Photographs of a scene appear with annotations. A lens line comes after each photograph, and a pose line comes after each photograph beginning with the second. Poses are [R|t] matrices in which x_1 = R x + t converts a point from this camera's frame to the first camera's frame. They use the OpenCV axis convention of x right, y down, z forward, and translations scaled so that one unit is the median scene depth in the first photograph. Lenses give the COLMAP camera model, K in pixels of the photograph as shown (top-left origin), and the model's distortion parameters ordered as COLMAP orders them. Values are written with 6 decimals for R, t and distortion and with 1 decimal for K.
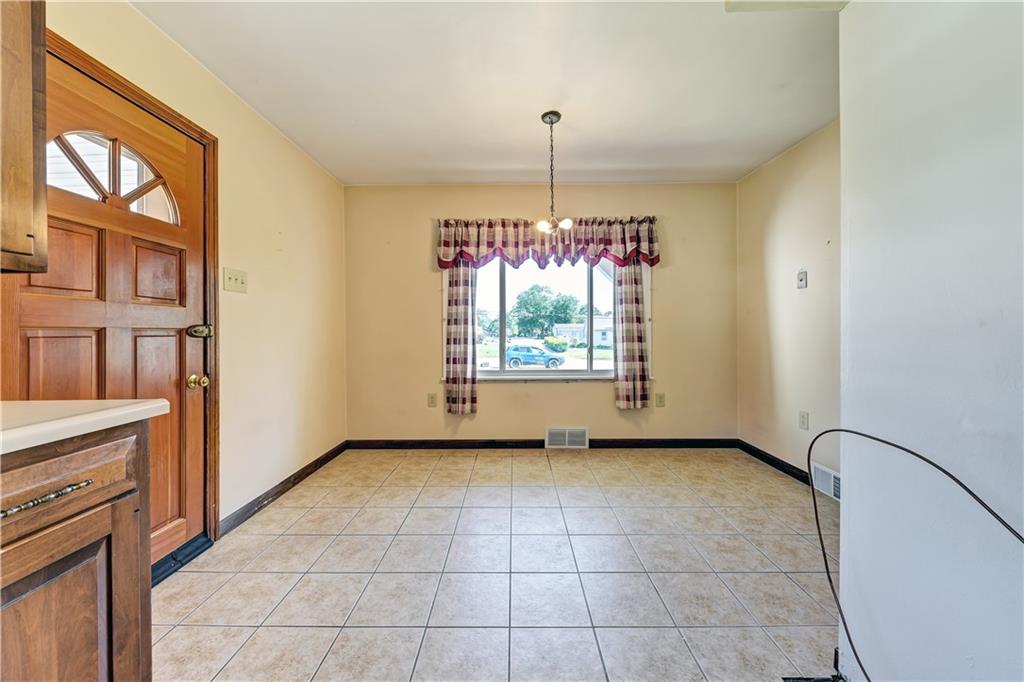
lens RADIAL K [[371.2, 0, 509.5], [0, 371.2, 331.1], [0, 0, 1]] dist [0.005120, -0.000604]
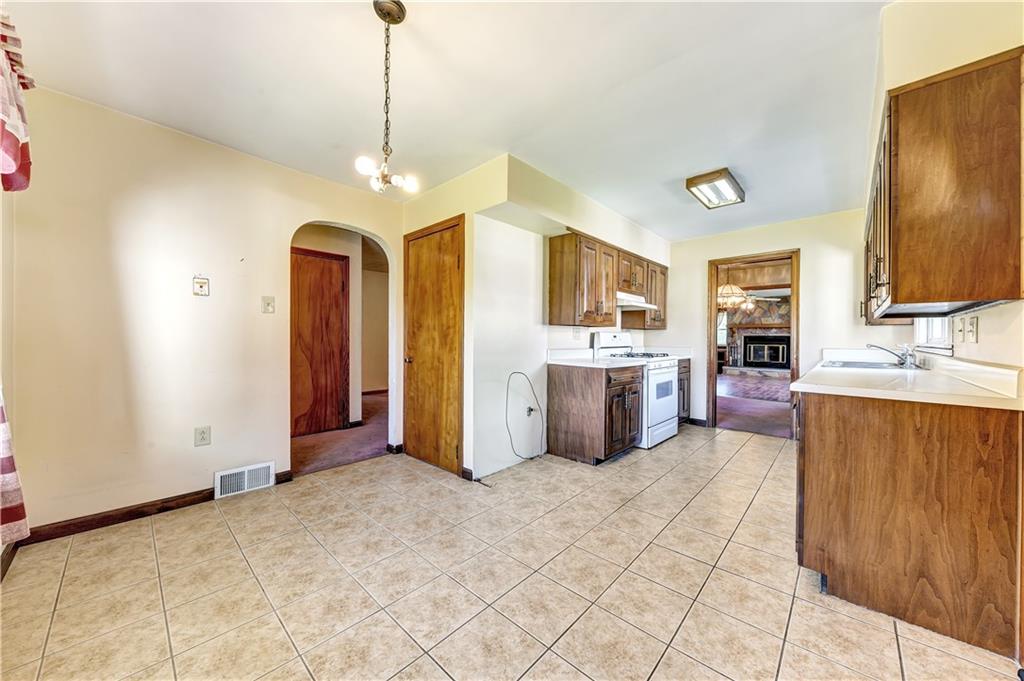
lens RADIAL K [[371.2, 0, 501.6], [0, 371.2, 341.3], [0, 0, 1]] dist [0.005120, -0.000604]
pose [[-0.732438, -0.004869, 0.680817, -0.293846], [-0.003159, 0.999988, 0.003753, -0.006479], [-0.680827, 0.000598, -0.732444, 0.838278]]
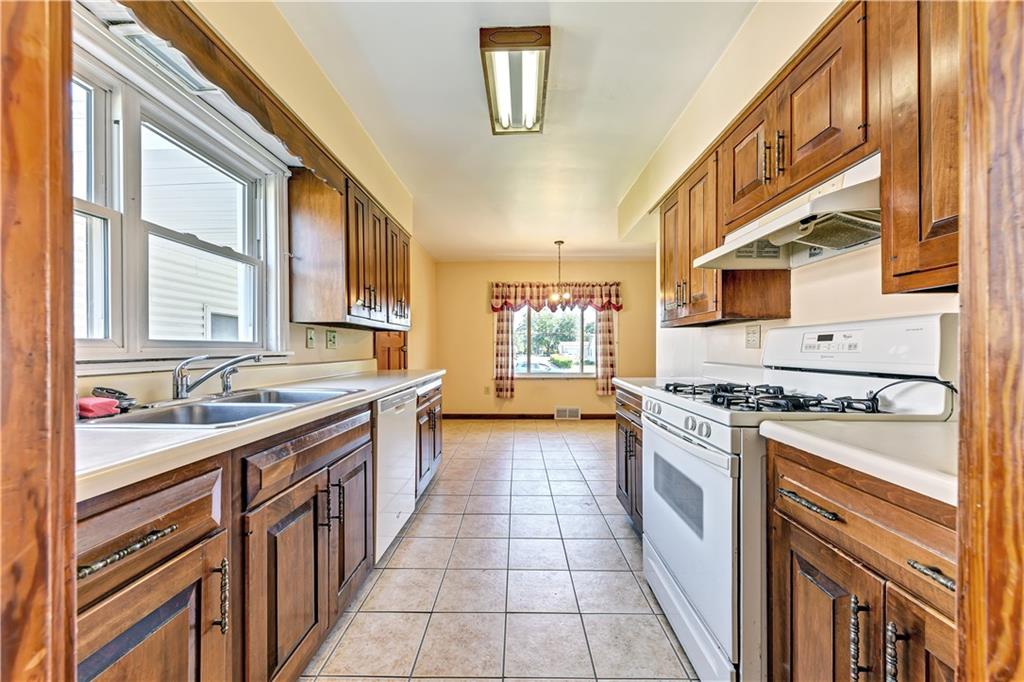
lens RADIAL K [[371.2, 0, 521.2], [0, 371.2, 346.3], [0, 0, 1]] dist [0.005120, -0.000604]
pose [[0.999843, 0.005184, 0.016935, -0.085458], [-0.005083, 0.999969, -0.005990, -0.002330], [-0.016966, 0.005903, 0.999839, -0.683948]]
